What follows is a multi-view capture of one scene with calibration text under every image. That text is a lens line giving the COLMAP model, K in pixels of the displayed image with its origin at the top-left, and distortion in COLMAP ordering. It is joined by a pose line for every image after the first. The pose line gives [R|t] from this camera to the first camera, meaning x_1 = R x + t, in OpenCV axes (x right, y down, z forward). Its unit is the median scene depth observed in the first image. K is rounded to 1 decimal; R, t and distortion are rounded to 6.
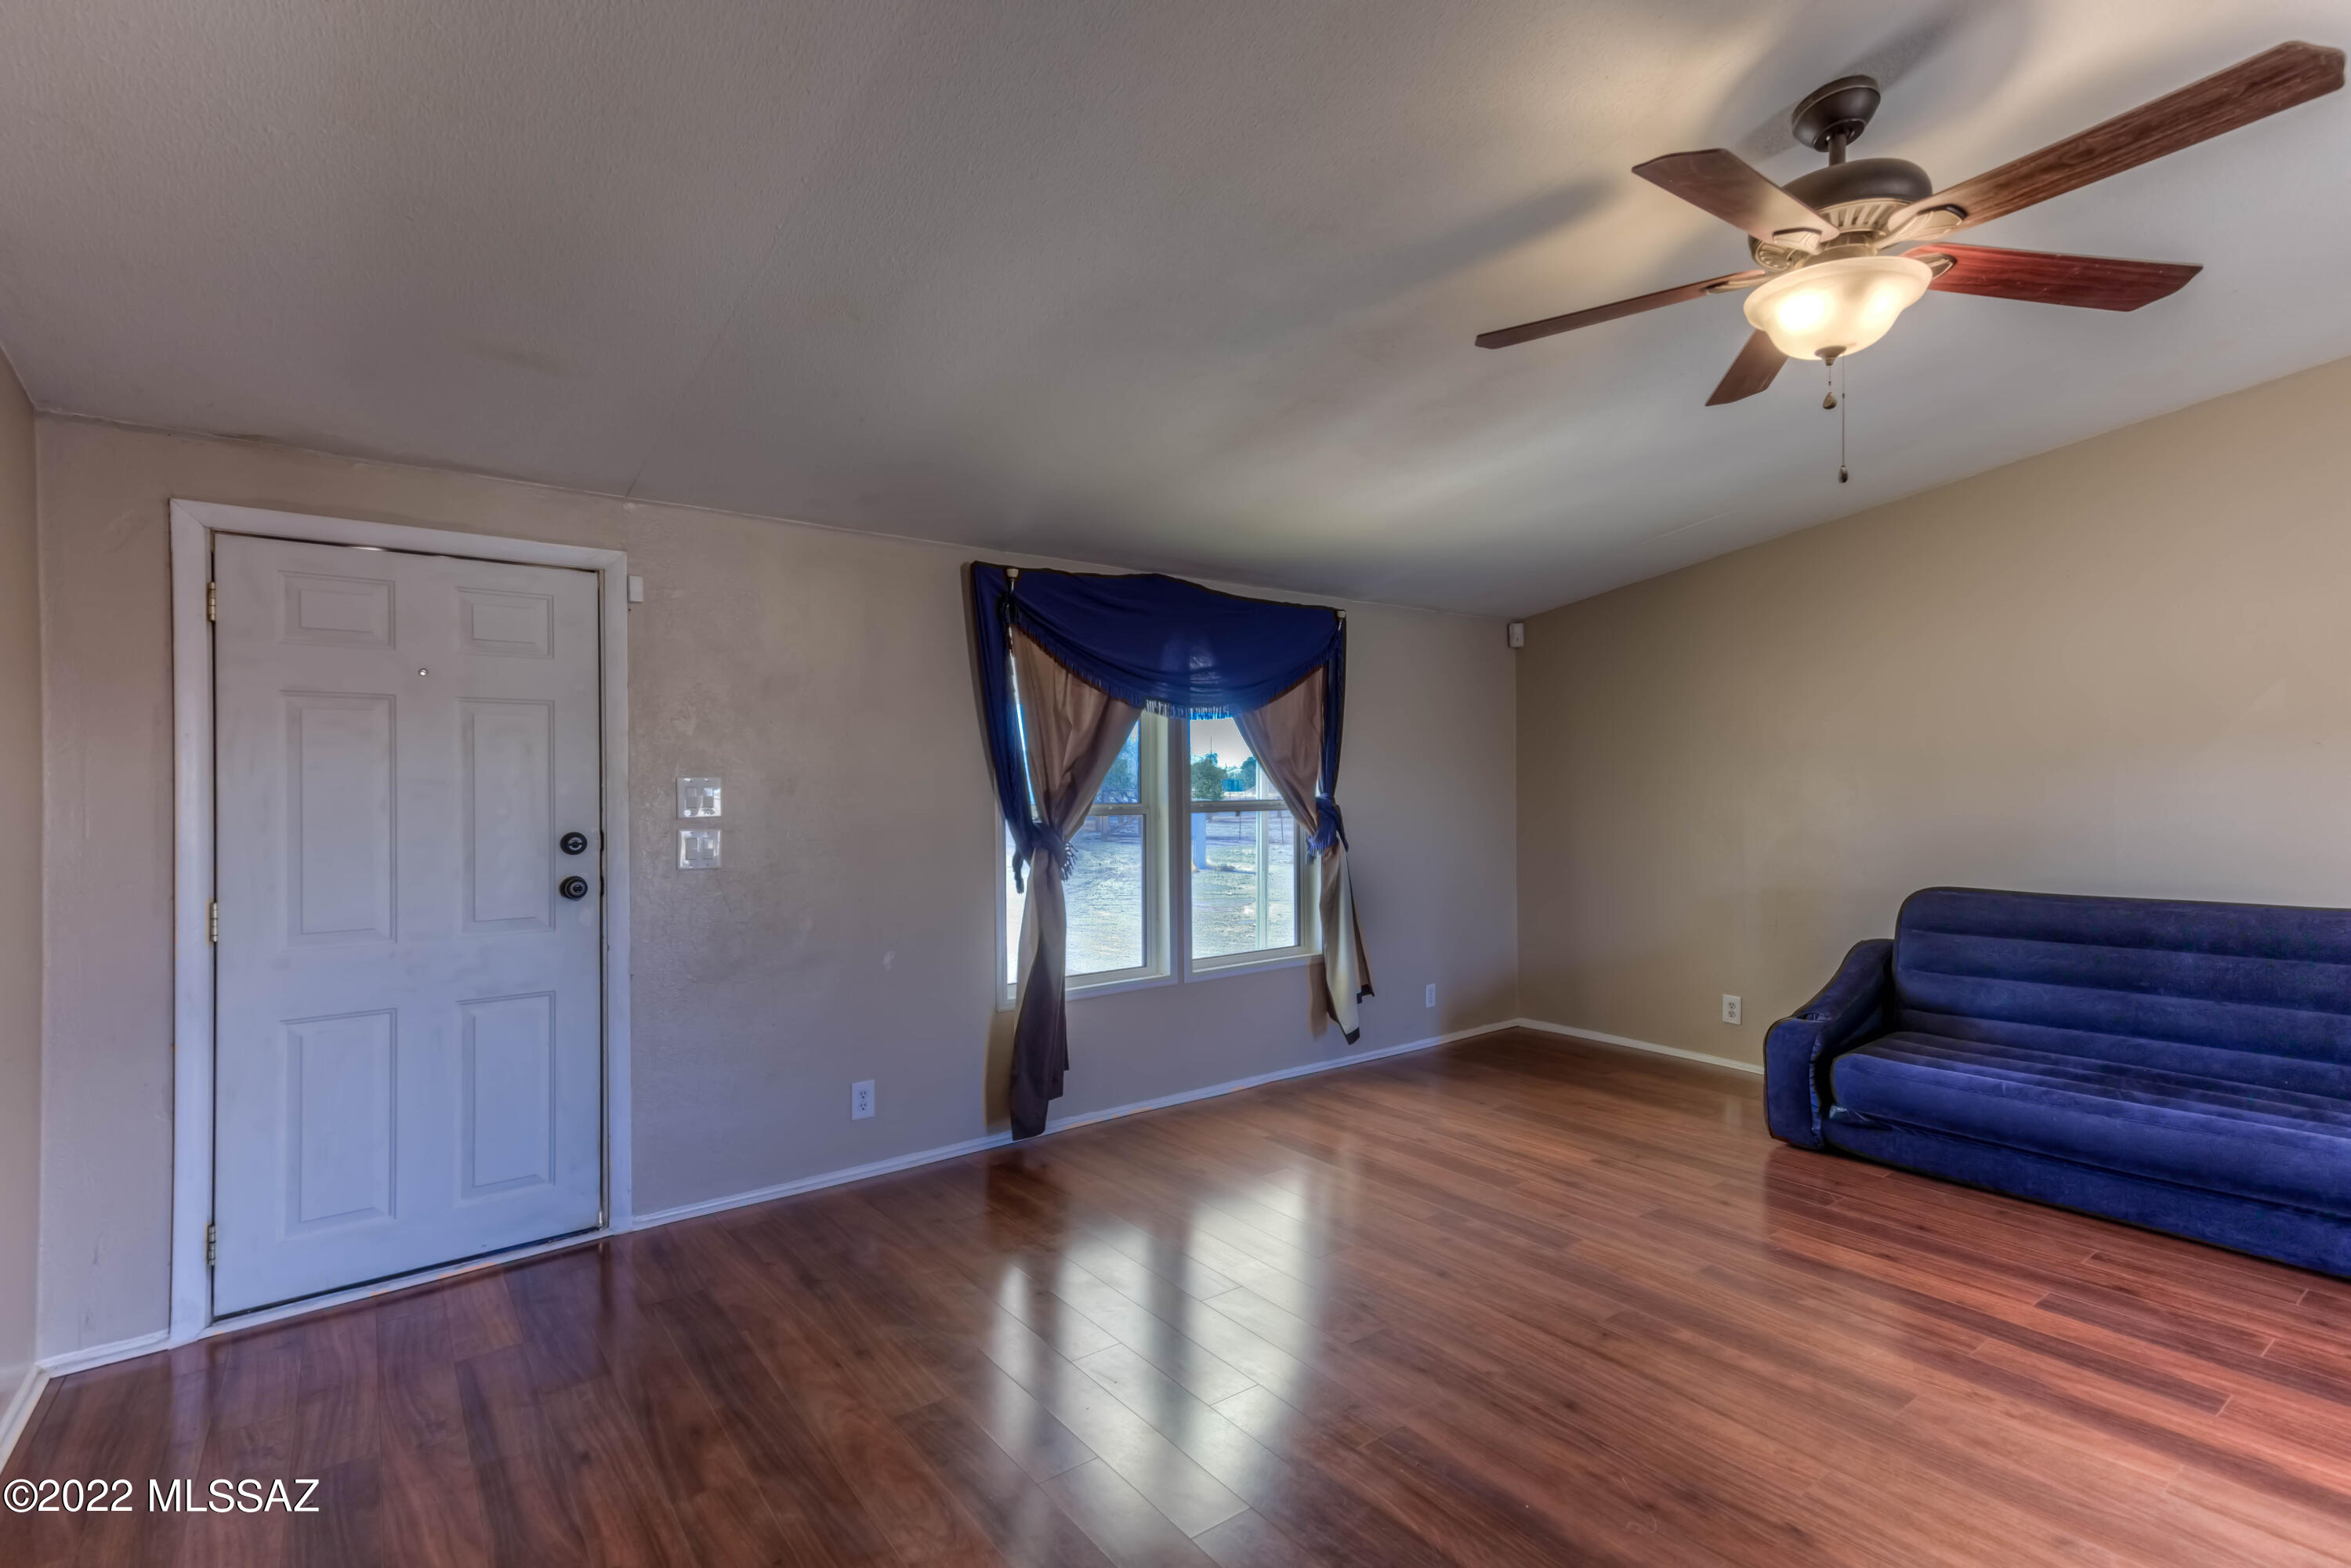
lens RADIAL K [[1093.7, 0, 1170.4], [0, 1093.7, 787.3], [0, 0, 1]] dist [0.026014, 0.000443]
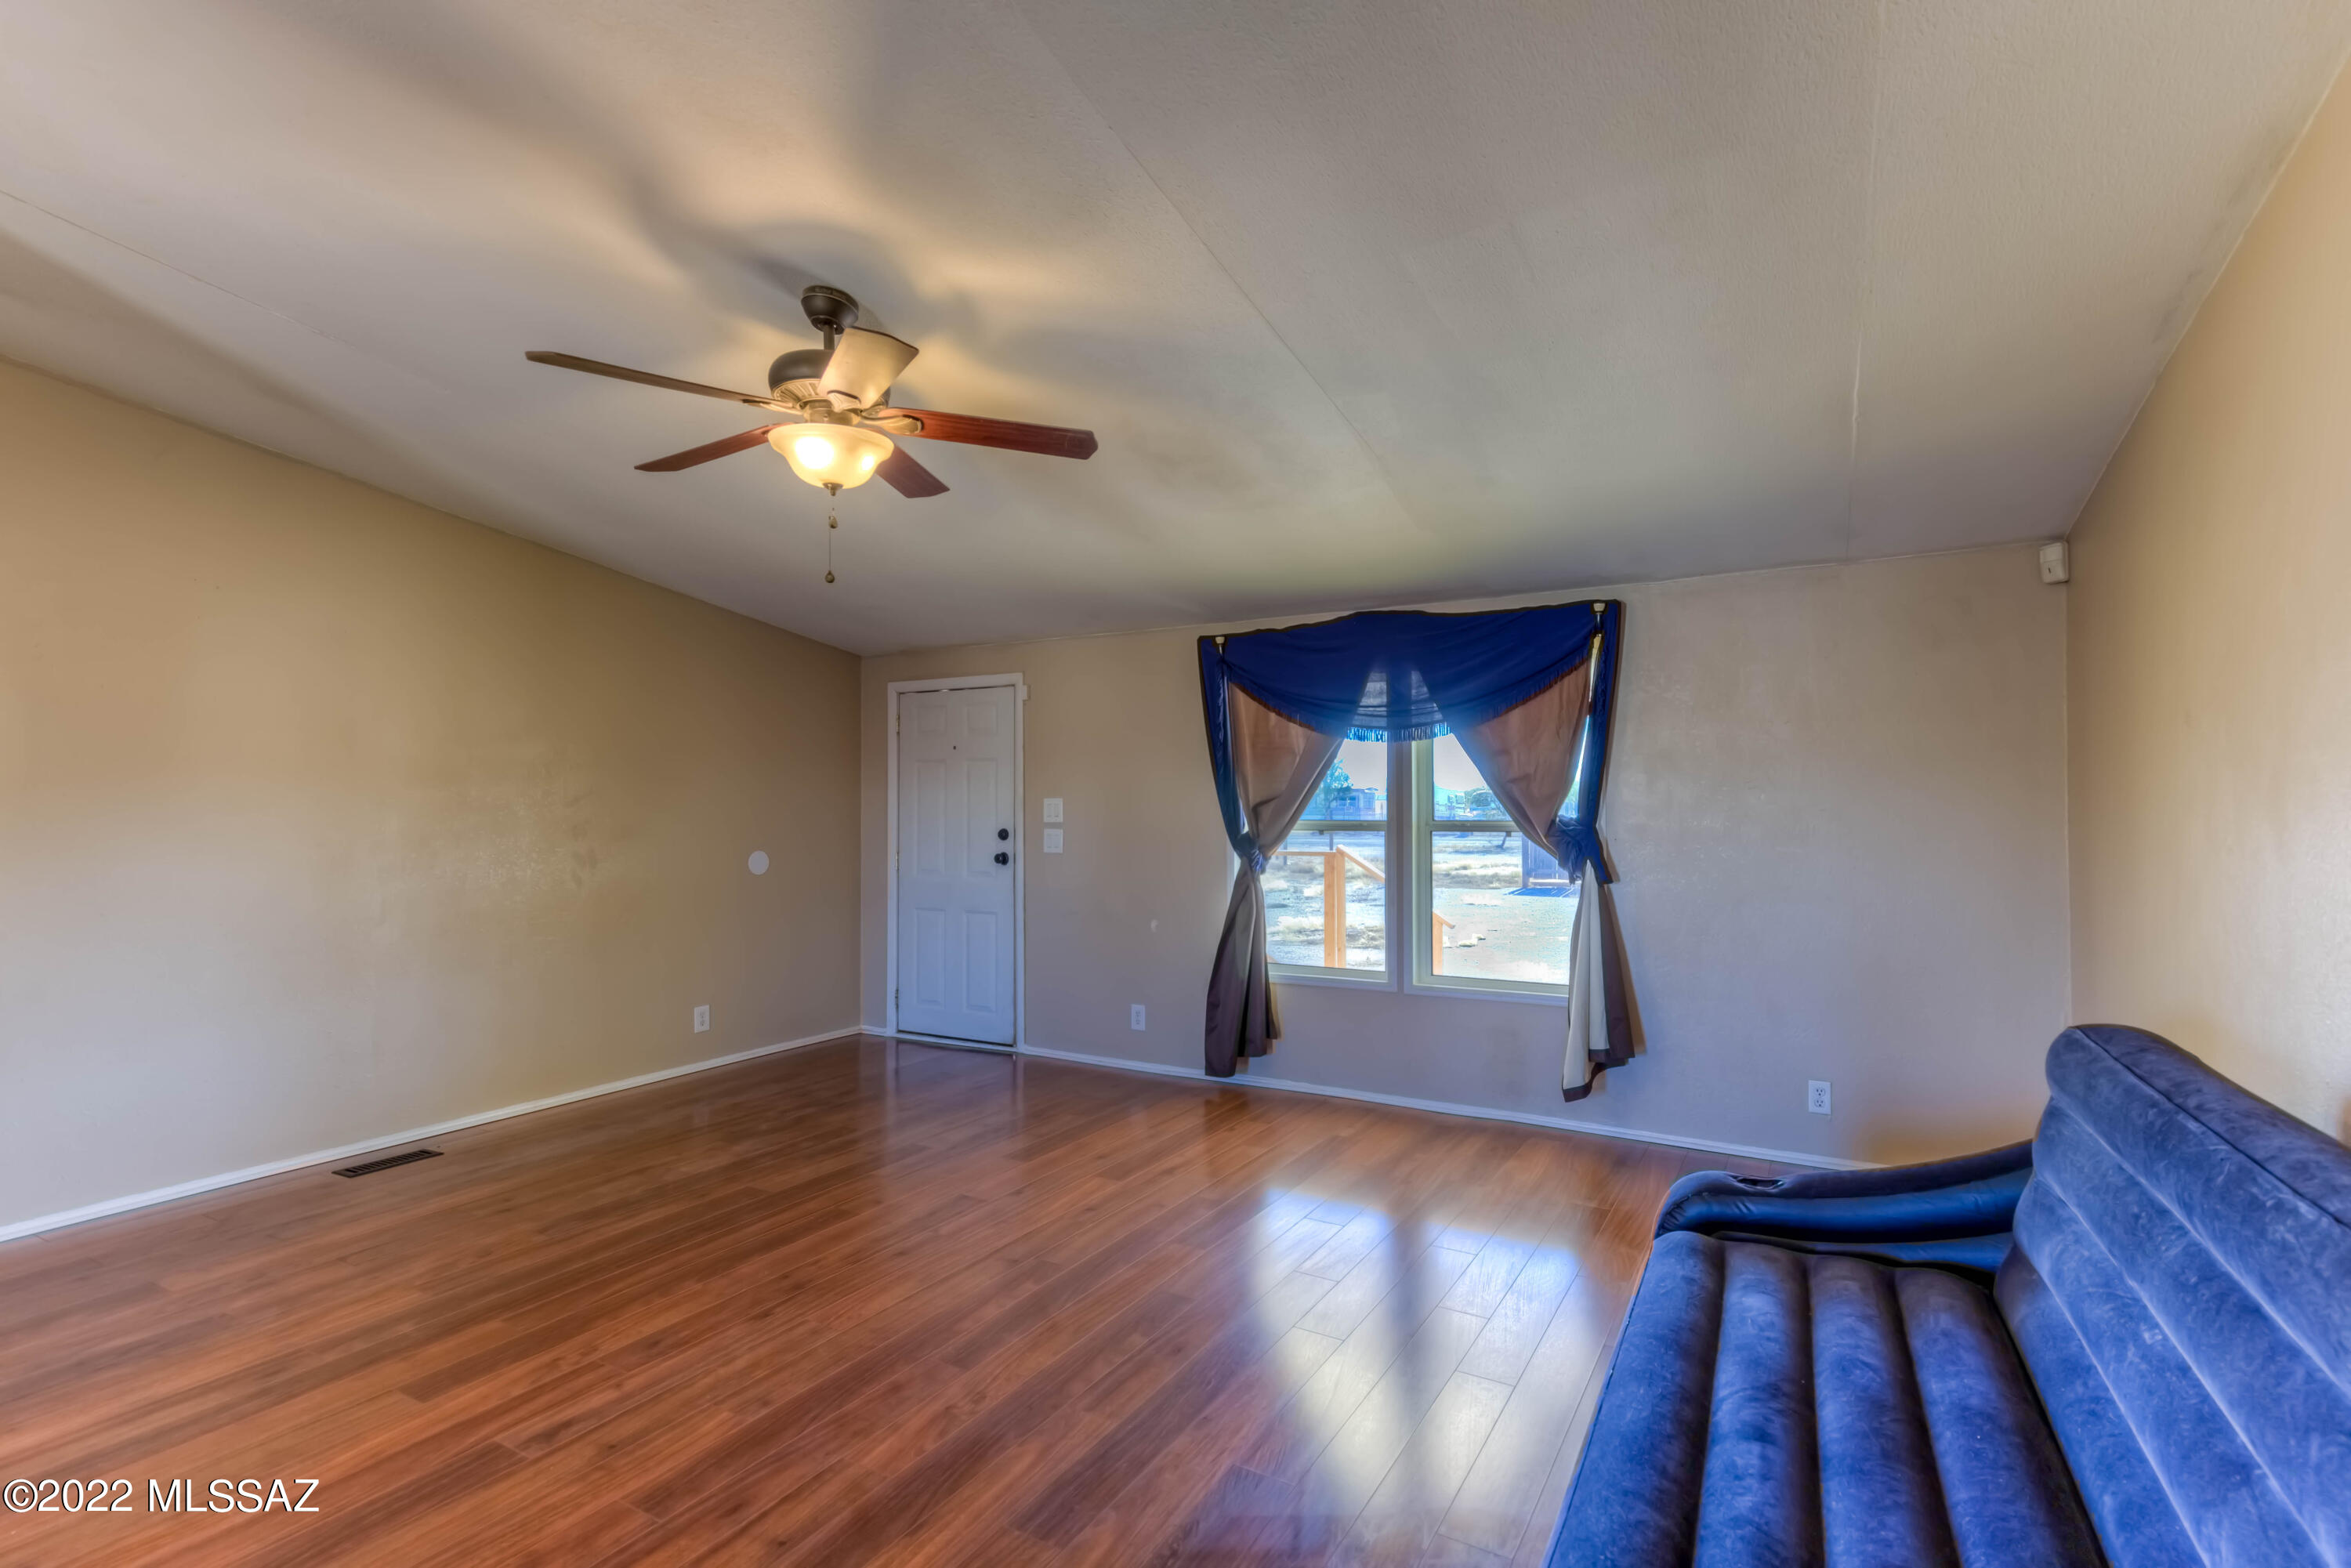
lens RADIAL K [[1108.5, 0, 1203.7], [0, 1108.5, 796.2], [0, 0, 1]] dist [0.022992, 0.000236]
pose [[0.393096, 0.001223, -0.919497, 1.210164], [0.000665, 0.999998, 0.001615, -0.014811], [0.919497, -0.001246, 0.393094, 0.534519]]
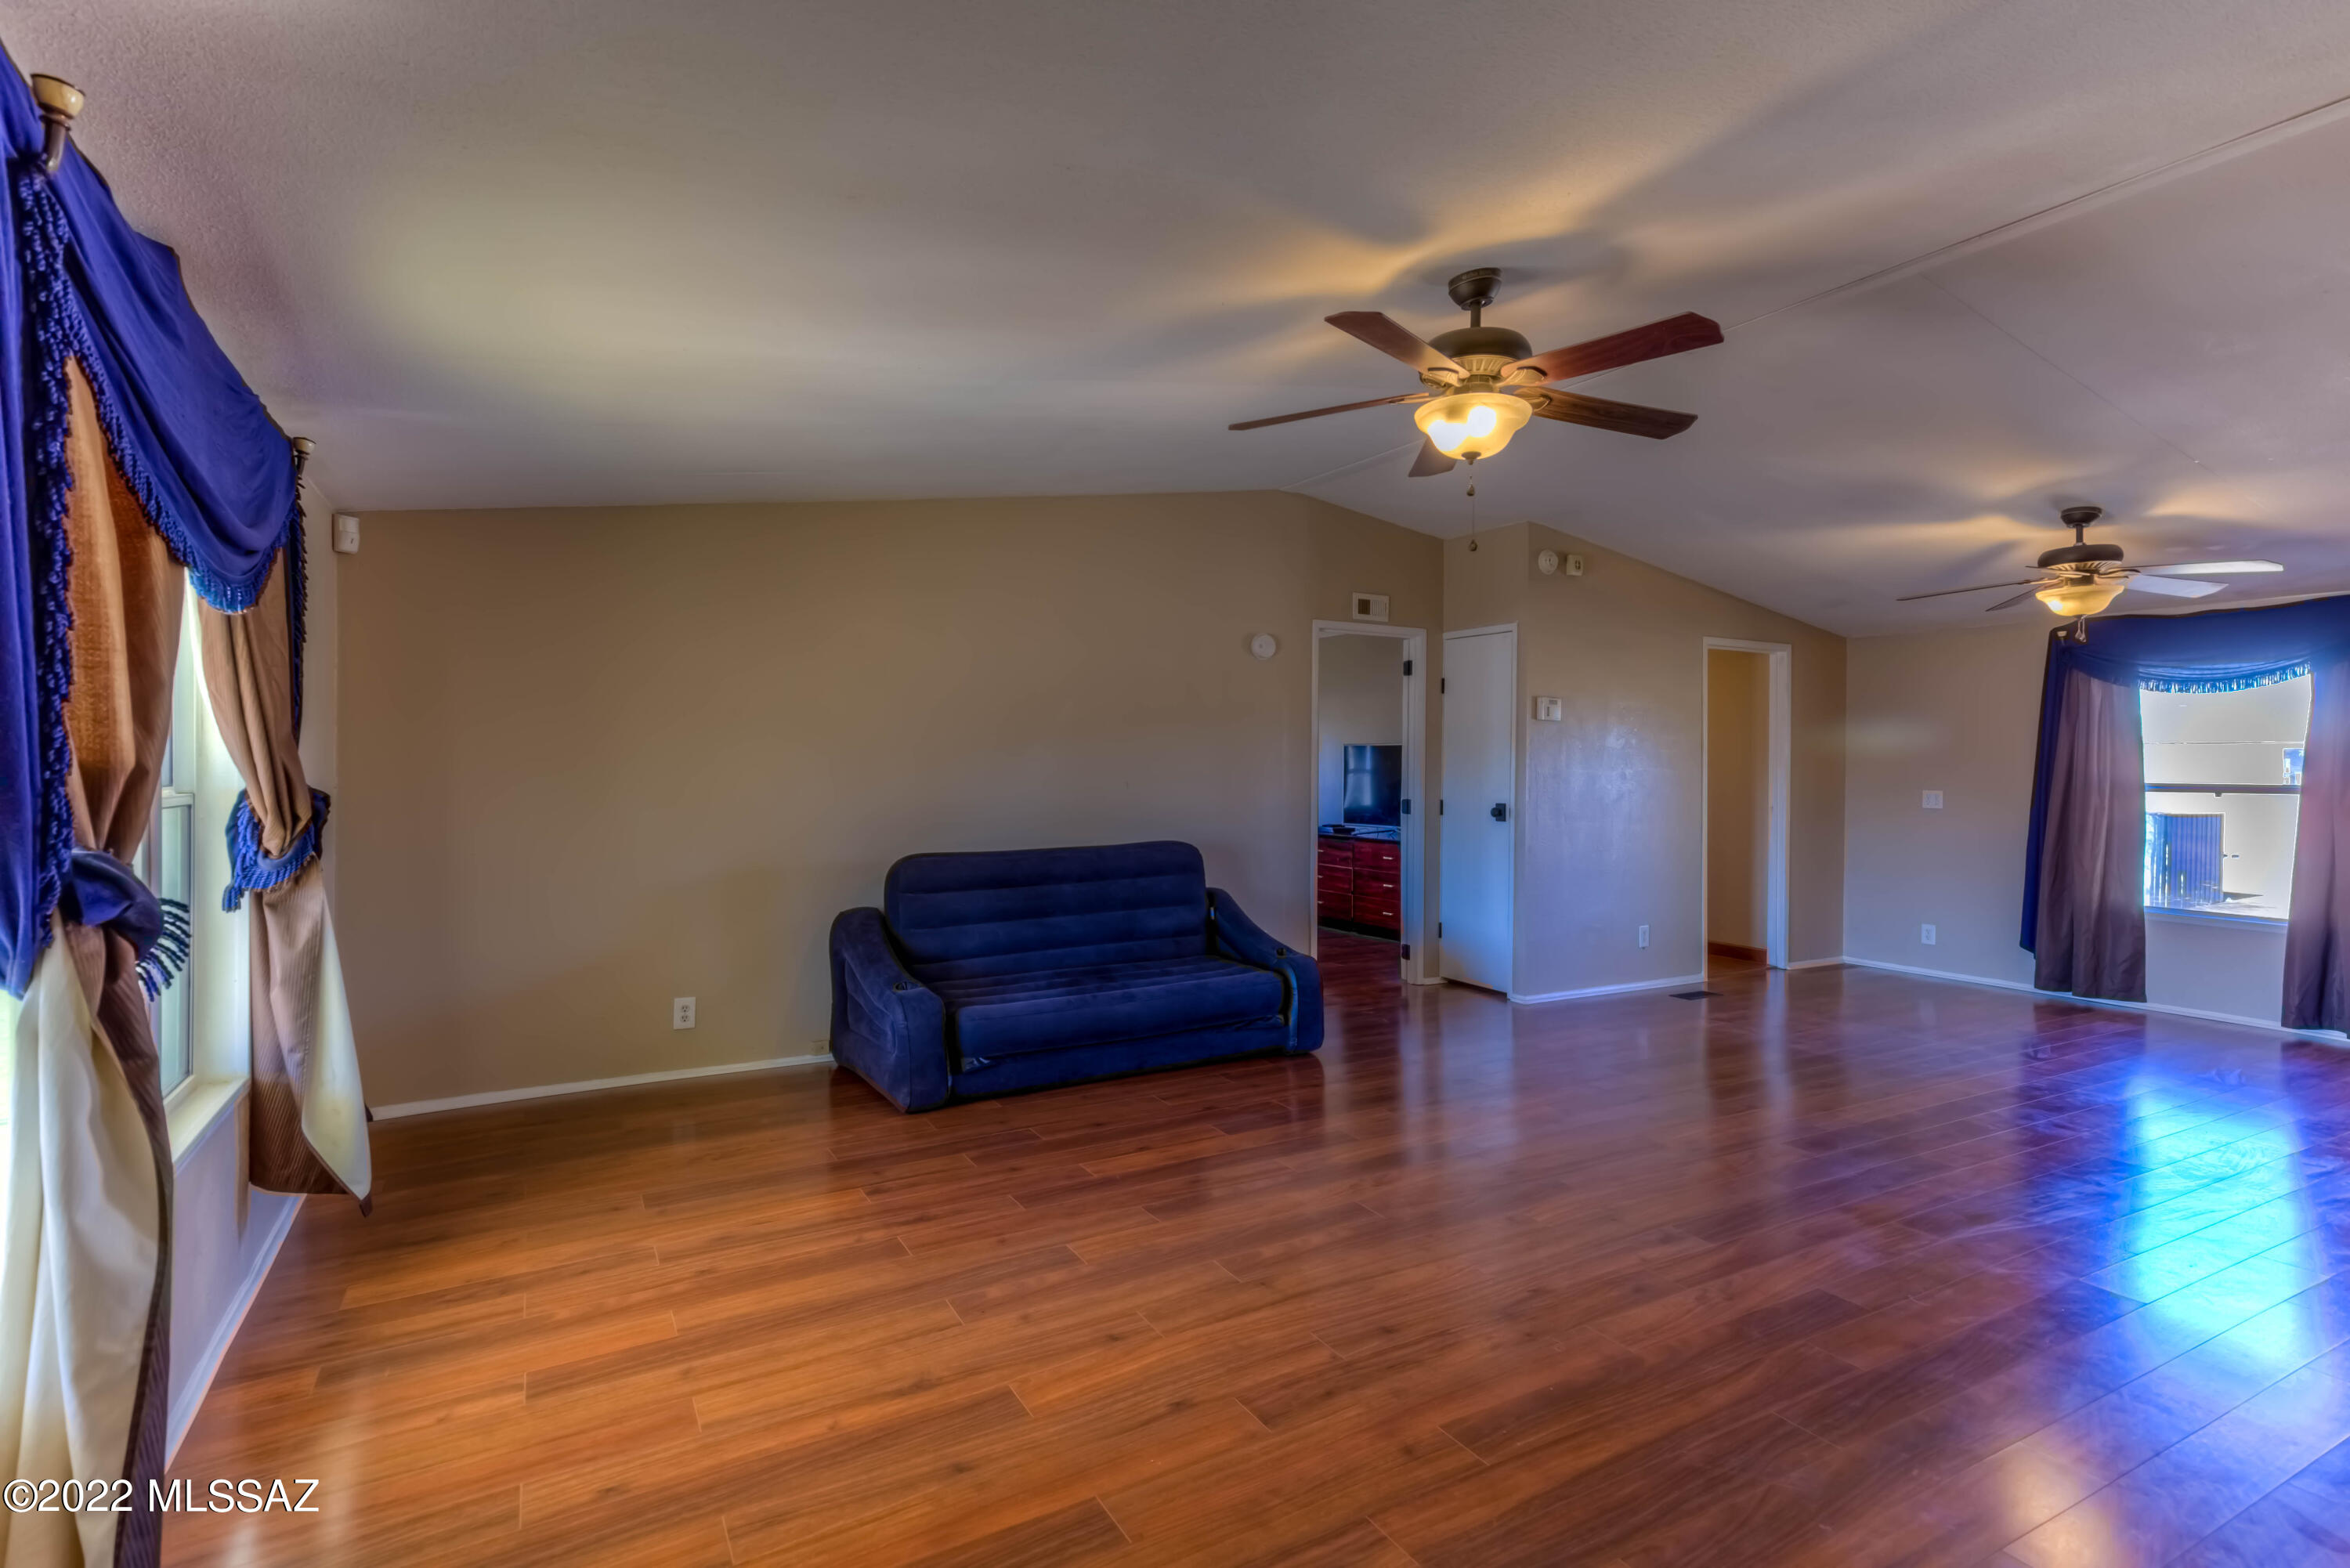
lens RADIAL K [[1119.8, 0, 1175.0], [0, 1119.8, 775.8], [0, 0, 1]] dist [0.024963, 0.000156]
pose [[0.126577, -0.002821, 0.991953, -0.512531], [-0.002139, 0.999993, 0.003117, 0.006180], [-0.991954, -0.002516, 0.126571, 0.715338]]
